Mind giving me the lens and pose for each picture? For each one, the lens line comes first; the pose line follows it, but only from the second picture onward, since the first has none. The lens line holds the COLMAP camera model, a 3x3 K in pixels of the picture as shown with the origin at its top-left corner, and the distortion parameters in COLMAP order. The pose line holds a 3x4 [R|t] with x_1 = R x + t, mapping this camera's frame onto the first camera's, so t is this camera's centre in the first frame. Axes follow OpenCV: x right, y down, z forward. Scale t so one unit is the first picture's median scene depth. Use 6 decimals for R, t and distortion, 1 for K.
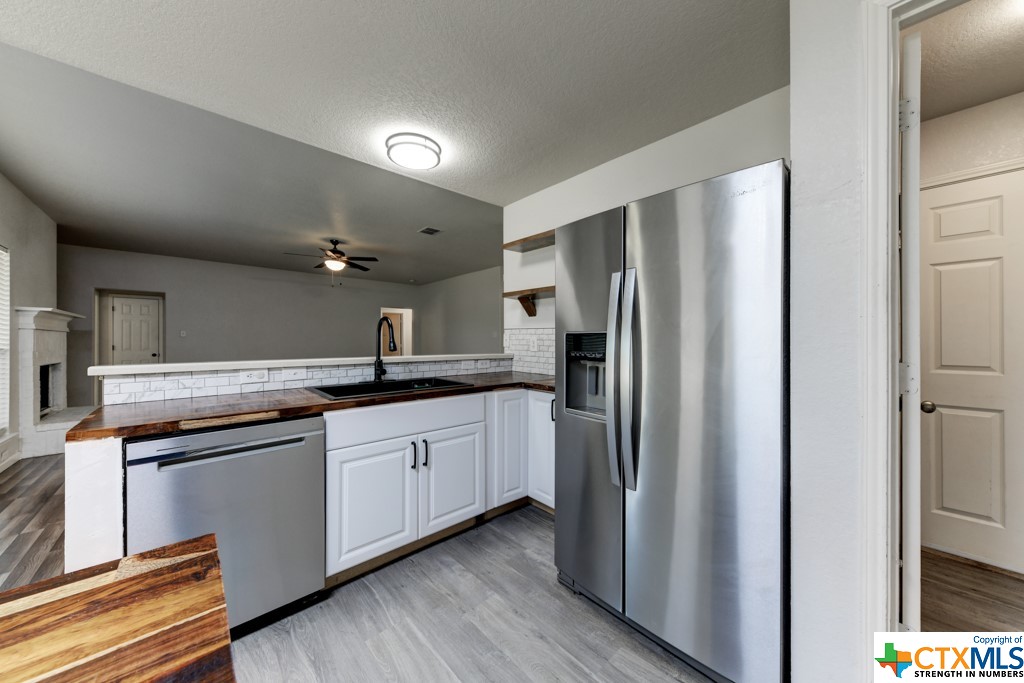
lens RADIAL K [[360.1, 0, 512.0], [0, 360.1, 341.5], [0, 0, 1]] dist [0.013833, 0.000012]
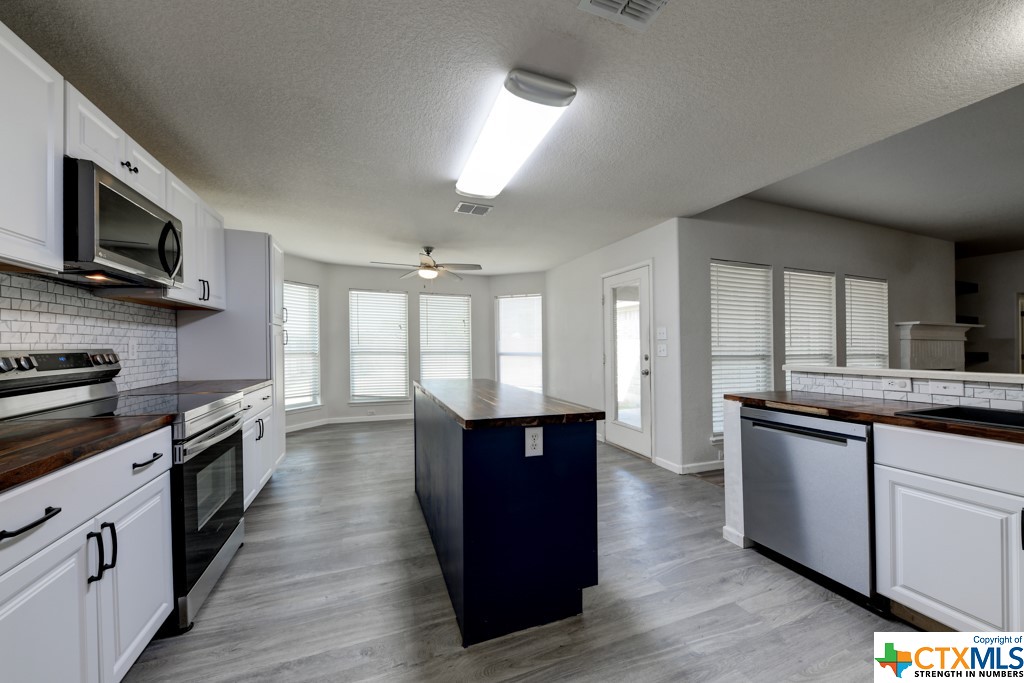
lens RADIAL K [[369.5, 0, 510.8], [0, 369.5, 361.1], [0, 0, 1]] dist [-0.001693, -0.000190]
pose [[-0.357725, 0.033873, -0.933212, 0.618678], [-0.004622, 0.999265, 0.038042, -0.003636], [0.933815, 0.017922, -0.357306, 0.353634]]
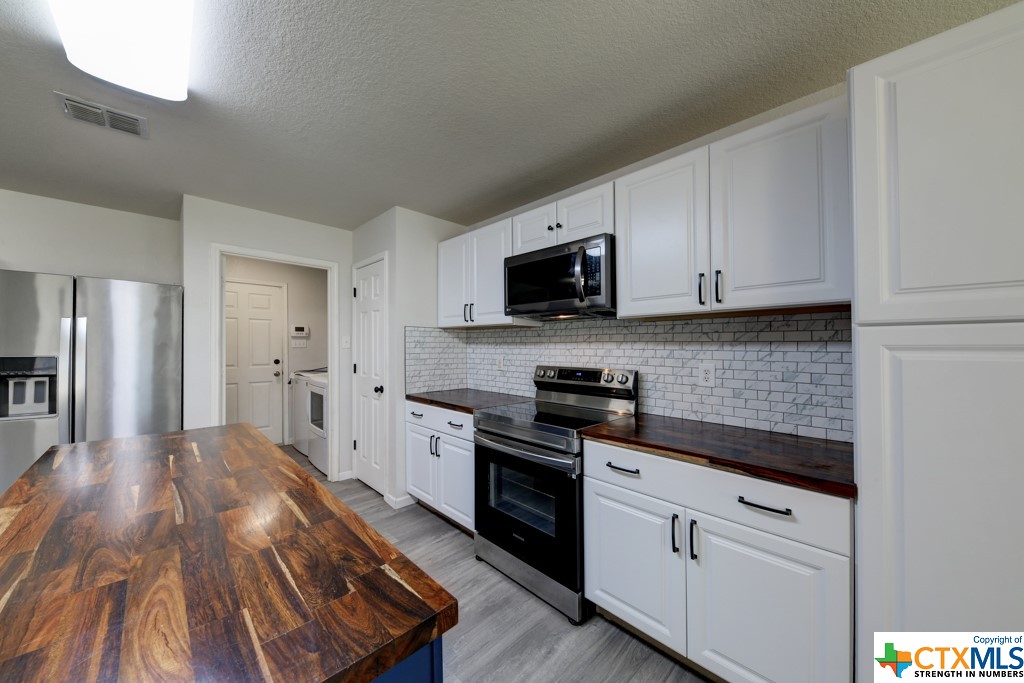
lens RADIAL K [[354.7, 0, 512.1], [0, 354.7, 351.7], [0, 0, 1]] dist [0.000945, -0.000071]
pose [[-0.054376, -0.018322, 0.998352, -0.933363], [-0.005388, 0.999822, 0.018056, -0.064243], [-0.998506, -0.004397, -0.054465, -0.592943]]
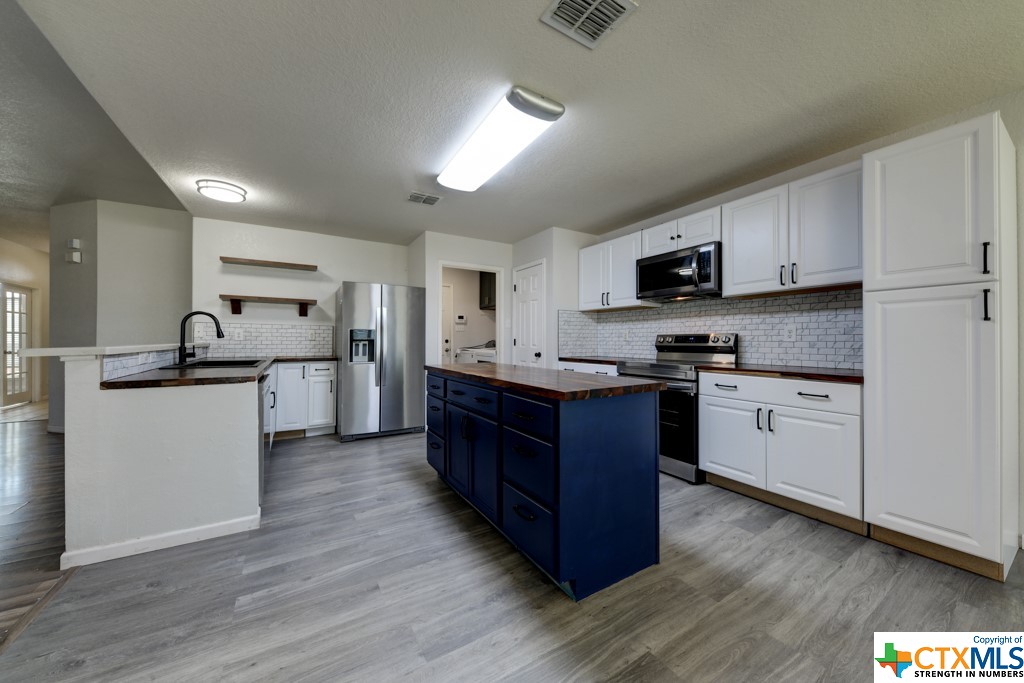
lens RADIAL K [[354.7, 0, 512.1], [0, 354.7, 351.7], [0, 0, 1]] dist [0.000945, -0.000071]
pose [[0.184324, -0.034495, 0.982260, -1.570757], [-0.000840, 0.999378, 0.035254, 0.032546], [-0.982865, -0.007324, 0.184180, -0.356167]]
